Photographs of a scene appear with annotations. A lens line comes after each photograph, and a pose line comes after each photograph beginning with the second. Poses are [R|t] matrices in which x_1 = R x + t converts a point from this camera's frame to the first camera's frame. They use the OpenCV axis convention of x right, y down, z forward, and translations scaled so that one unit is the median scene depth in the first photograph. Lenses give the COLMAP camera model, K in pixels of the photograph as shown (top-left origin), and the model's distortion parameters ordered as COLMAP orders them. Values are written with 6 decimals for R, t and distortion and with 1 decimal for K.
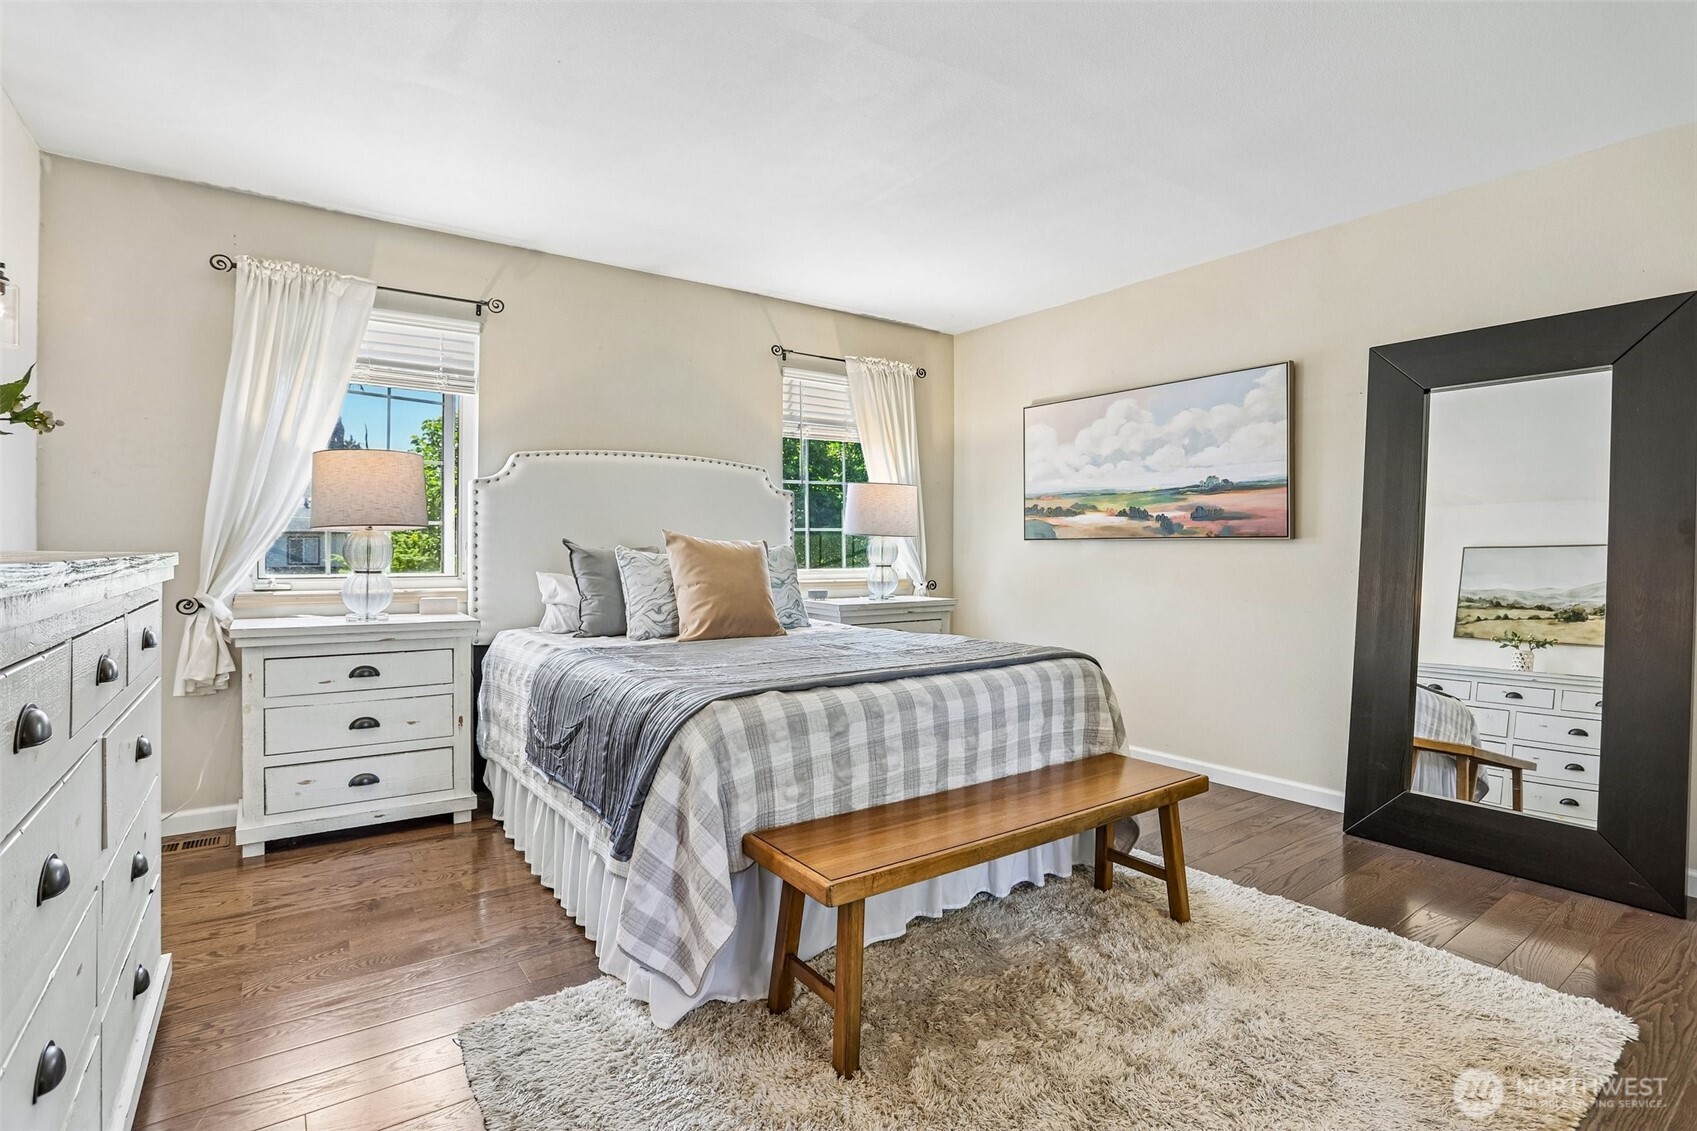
lens RADIAL K [[828.4, 0, 853.6], [0, 828.4, 545.8], [0, 0, 1]] dist [-0.087119, 0.030158]
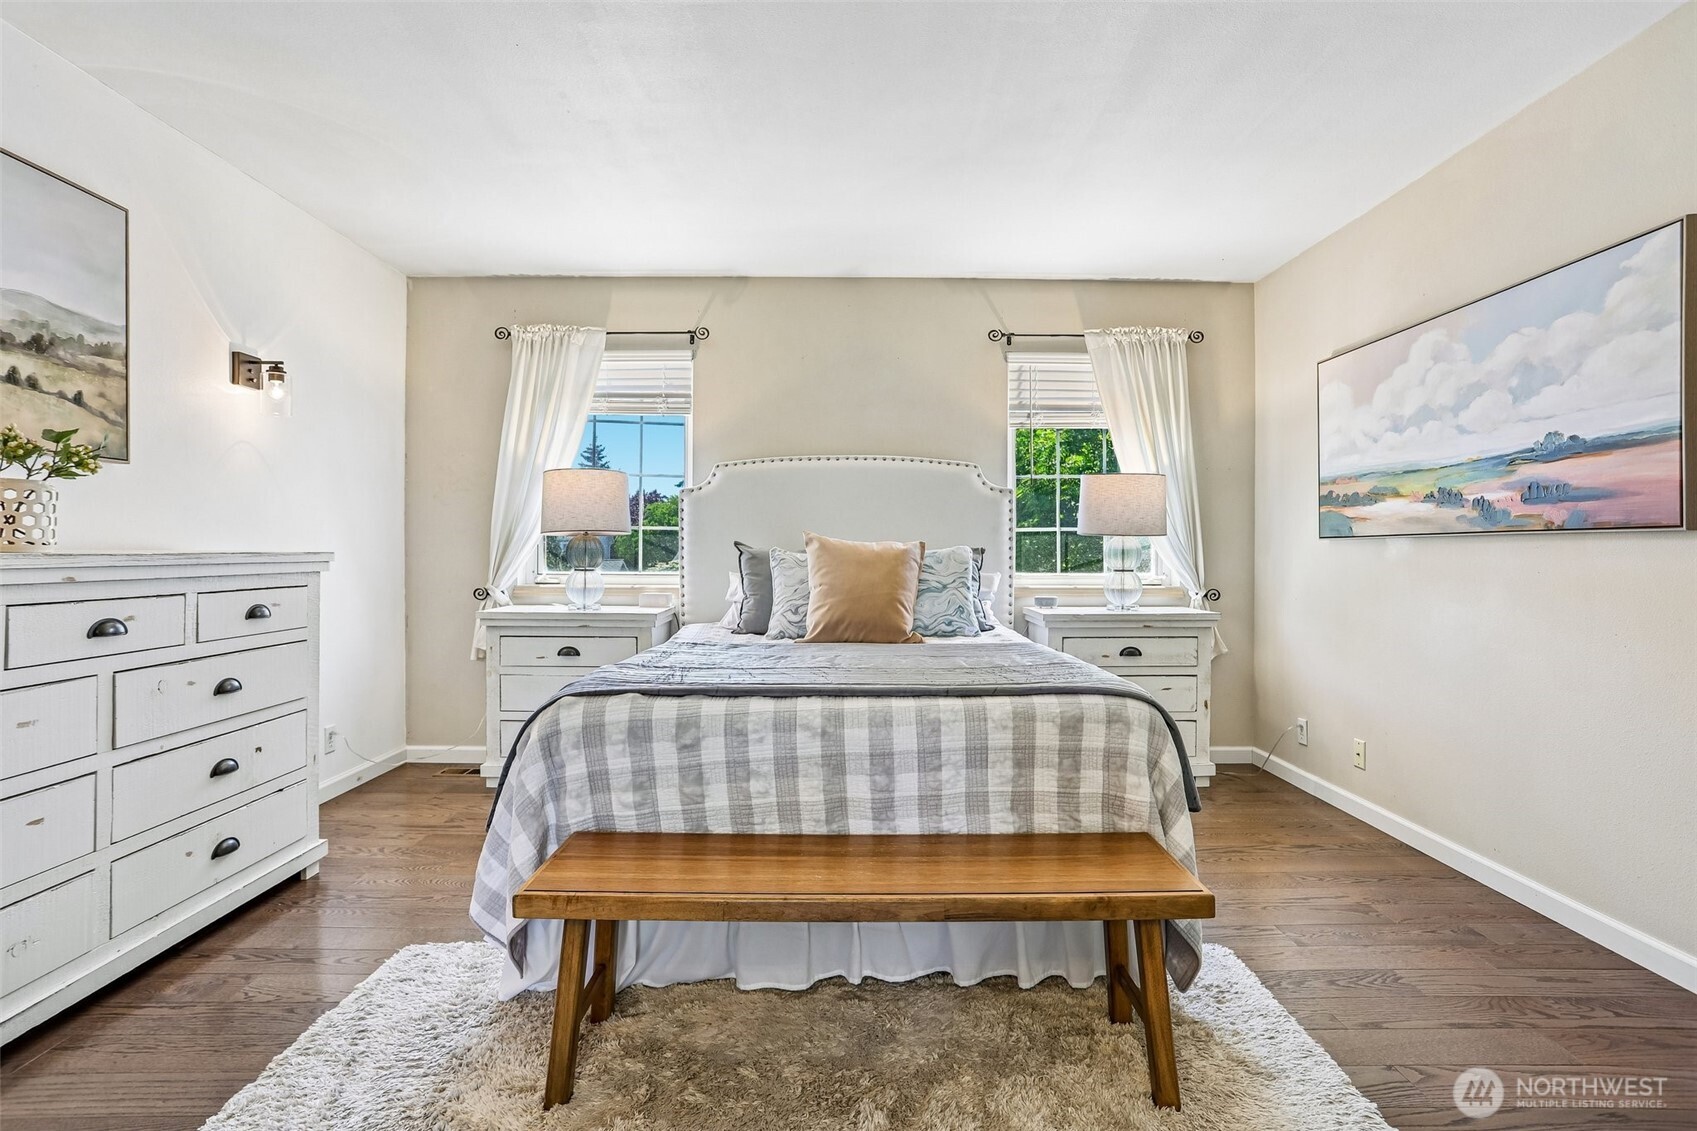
lens RADIAL K [[816.4, 0, 848.3], [0, 816.4, 556.7], [0, 0, 1]] dist [-0.074377, 0.031361]
pose [[0.813821, 0.001207, -0.581114, 0.369635], [0.002773, 0.999978, 0.005961, 0.005474], [0.581109, -0.006463, 0.813800, 0.204572]]
